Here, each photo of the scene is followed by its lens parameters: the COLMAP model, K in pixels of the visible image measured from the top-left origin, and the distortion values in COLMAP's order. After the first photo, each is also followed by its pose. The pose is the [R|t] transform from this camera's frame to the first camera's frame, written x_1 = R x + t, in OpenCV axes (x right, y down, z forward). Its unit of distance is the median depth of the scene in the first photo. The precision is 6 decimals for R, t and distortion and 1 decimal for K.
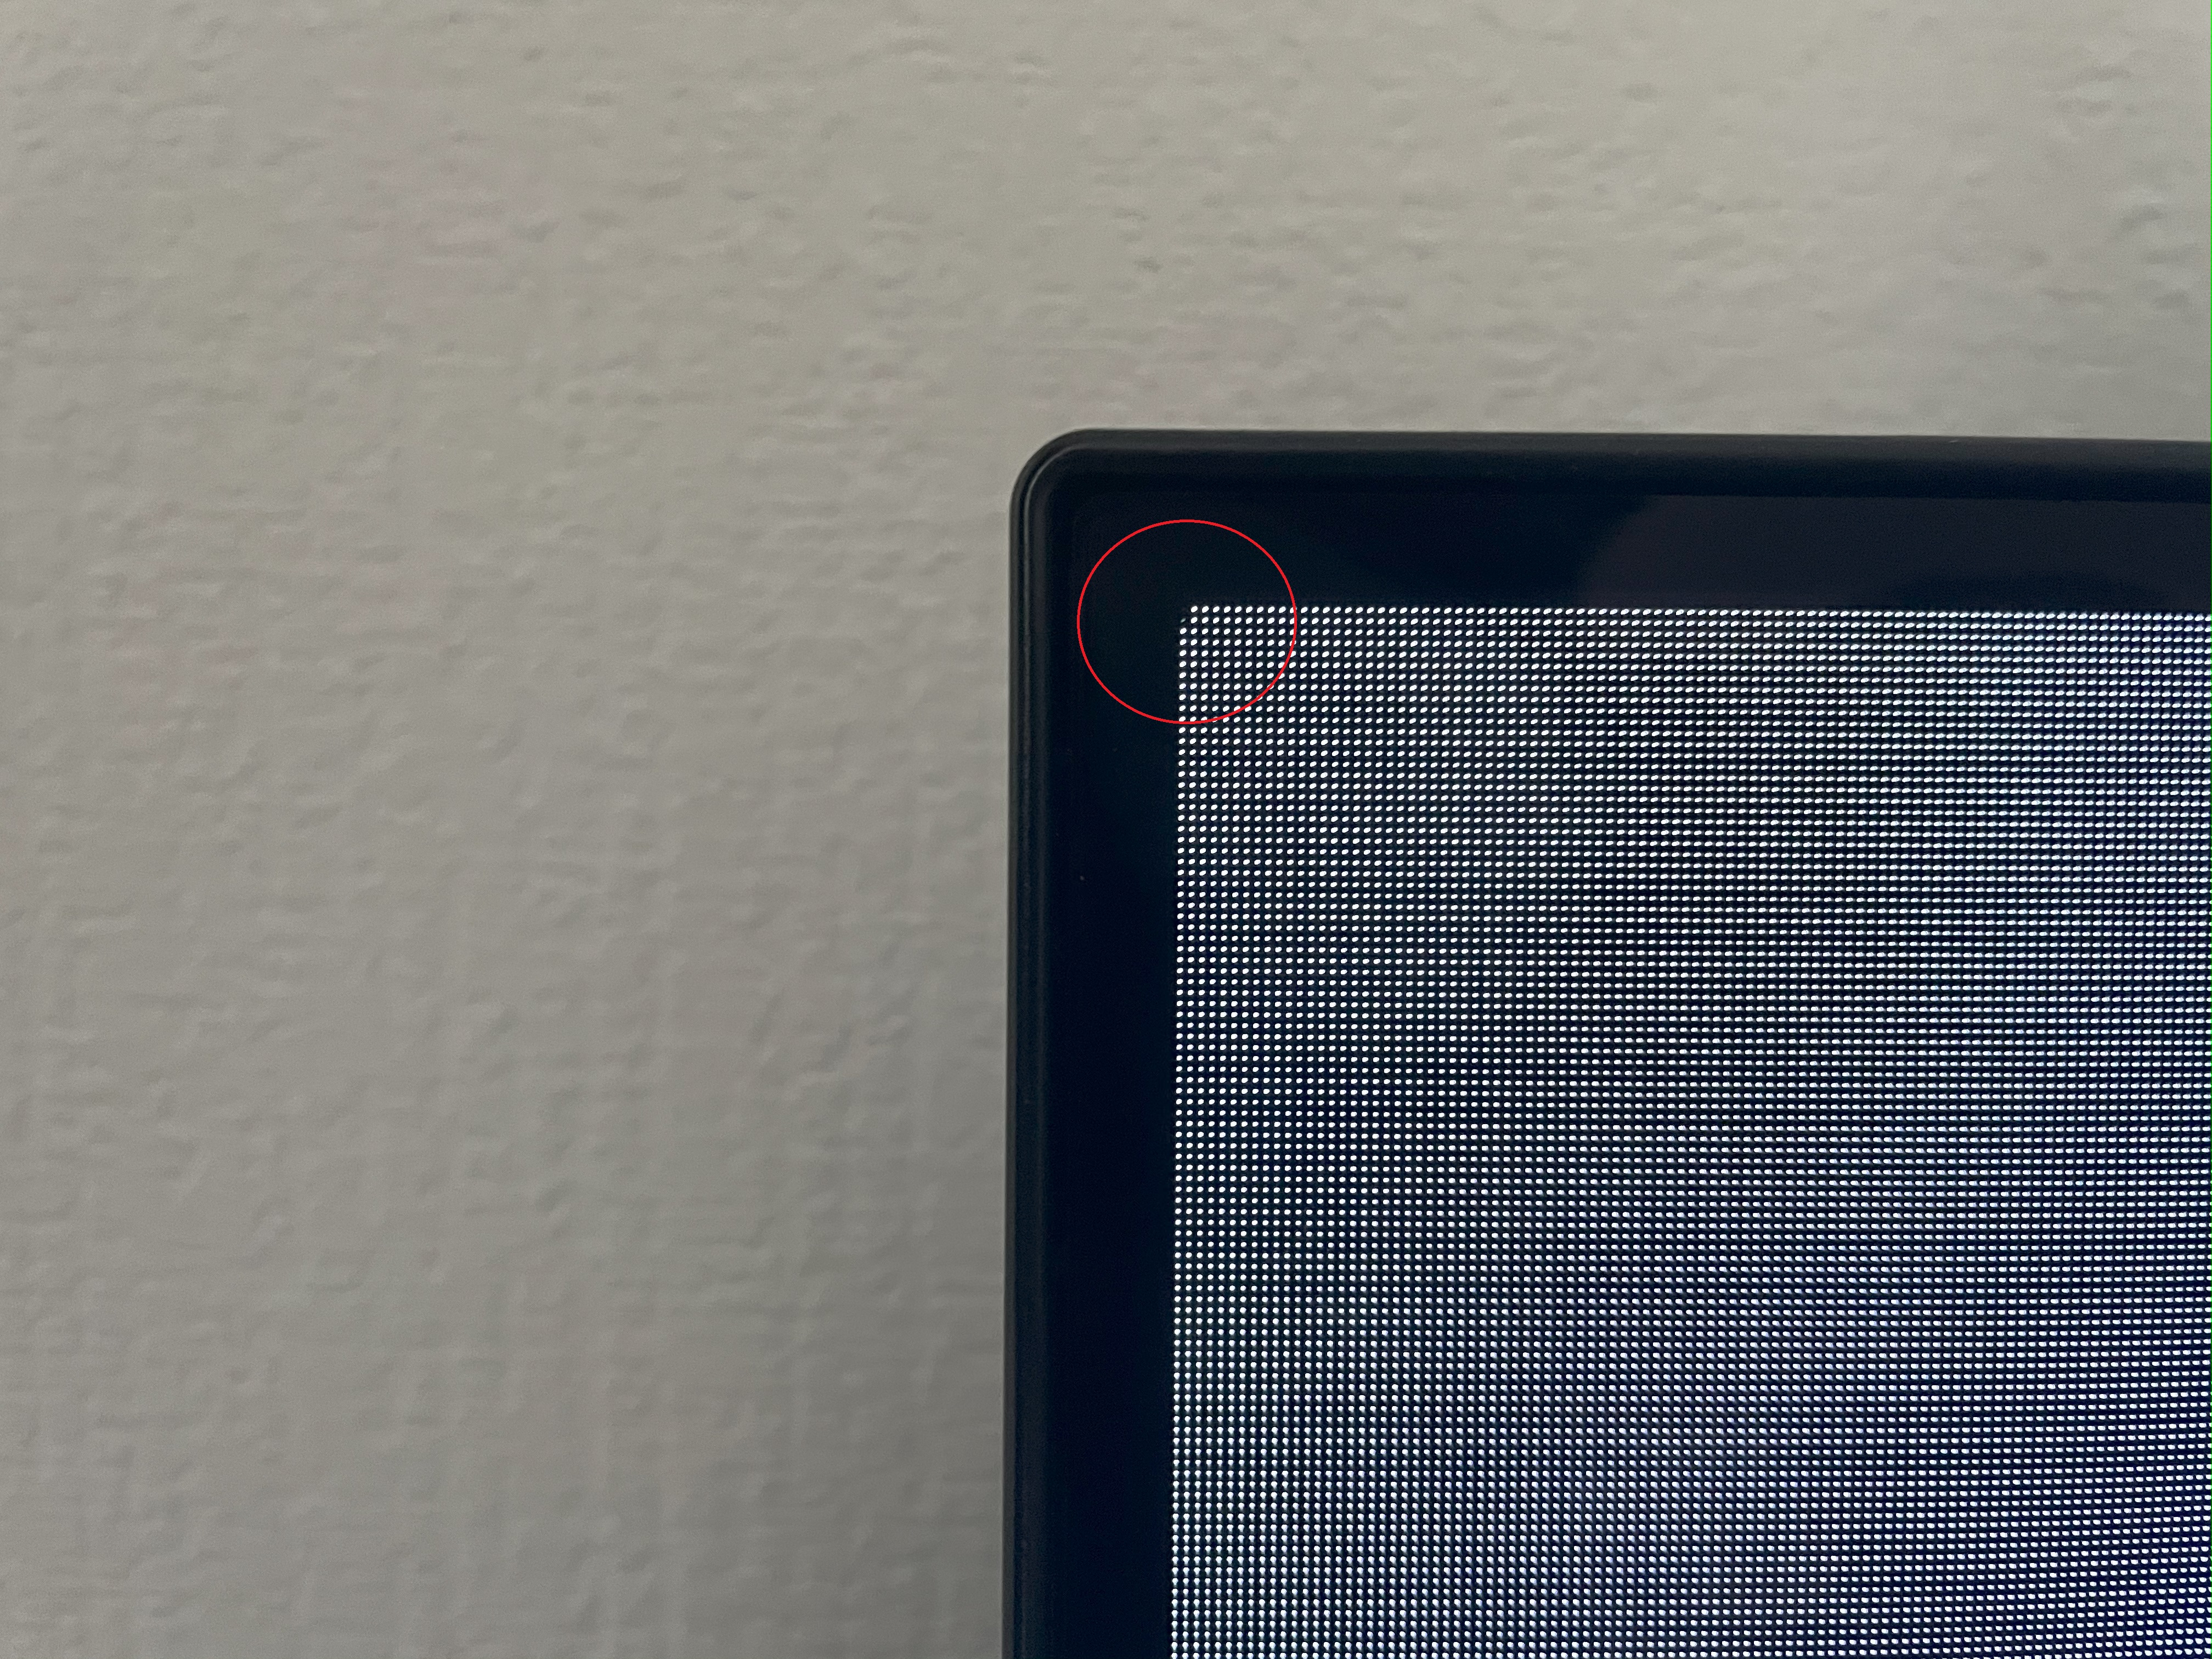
lens RADIAL K [[1686.8, 0, 1099.6], [0, 1686.8, 819.9], [0, 0, 1]] dist [-0.027202, -0.037069]
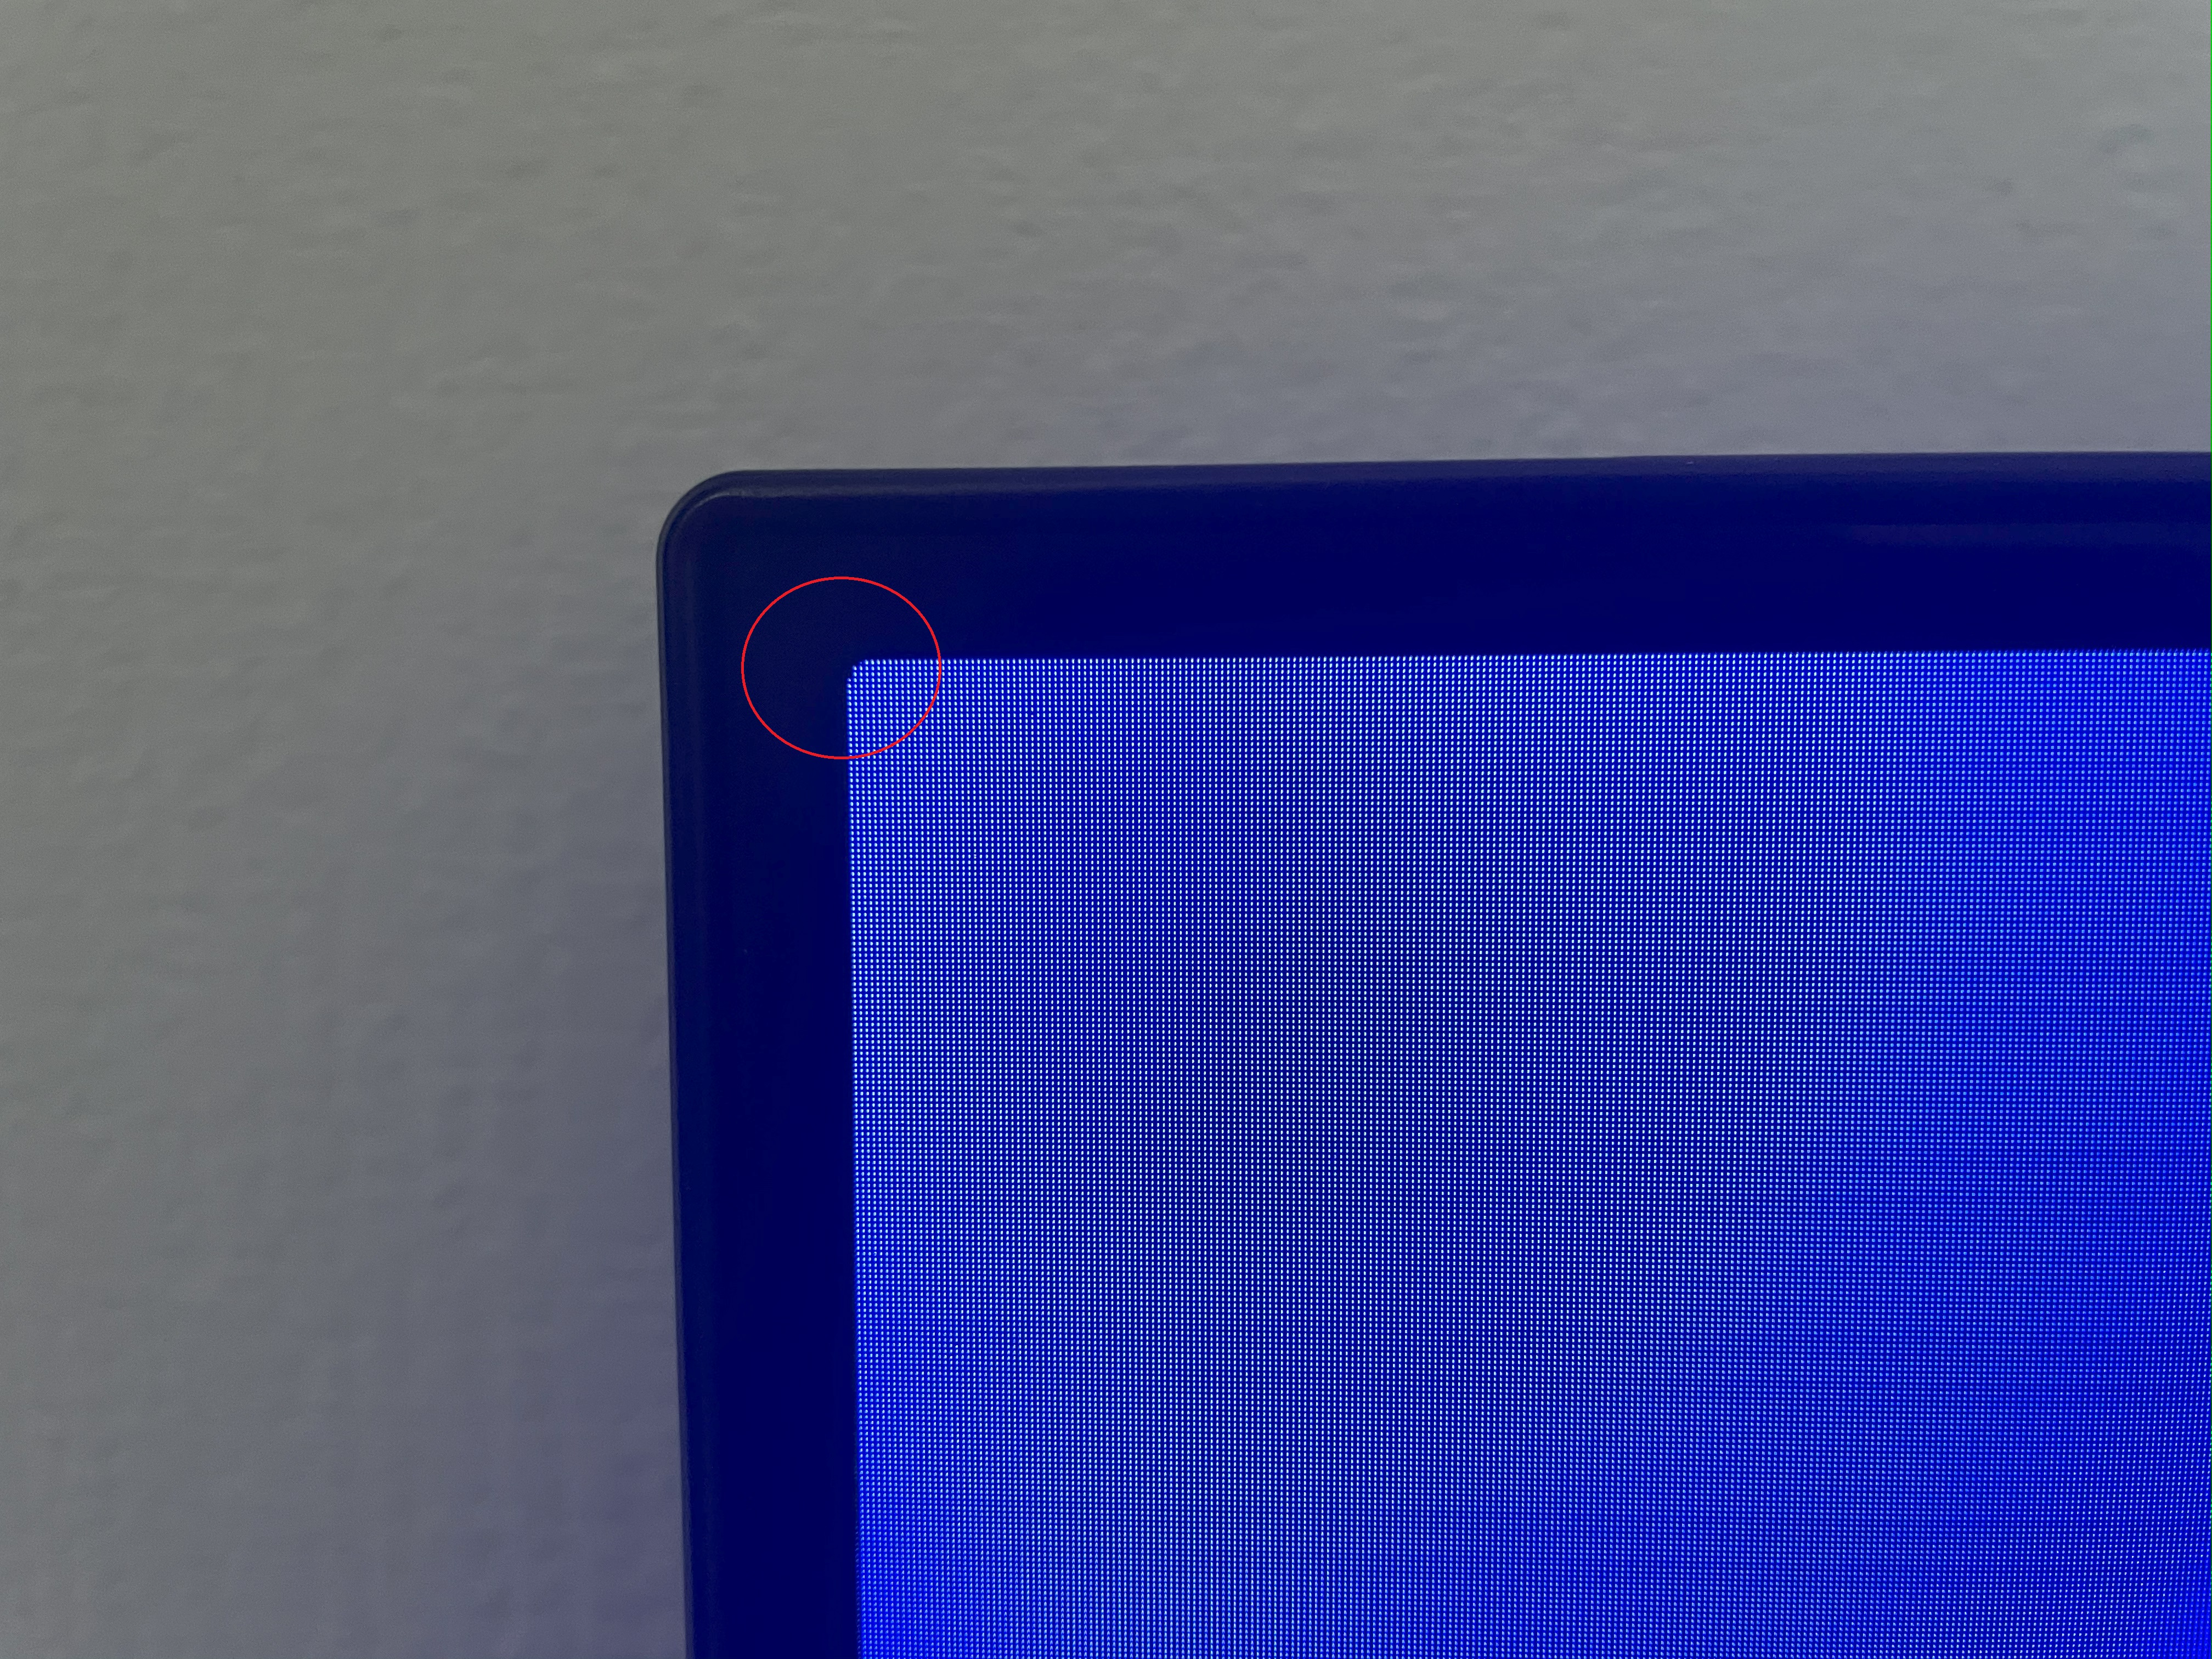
lens RADIAL K [[1686.8, 0, 1123.0], [0, 1686.8, 813.1], [0, 0, 1]] dist [-0.027202, -0.037069]
pose [[0.997116, -0.006767, -0.075596, 0.153381], [0.010487, 0.998748, 0.048921, -0.048069], [0.075170, -0.049573, 0.995938, 0.046255]]
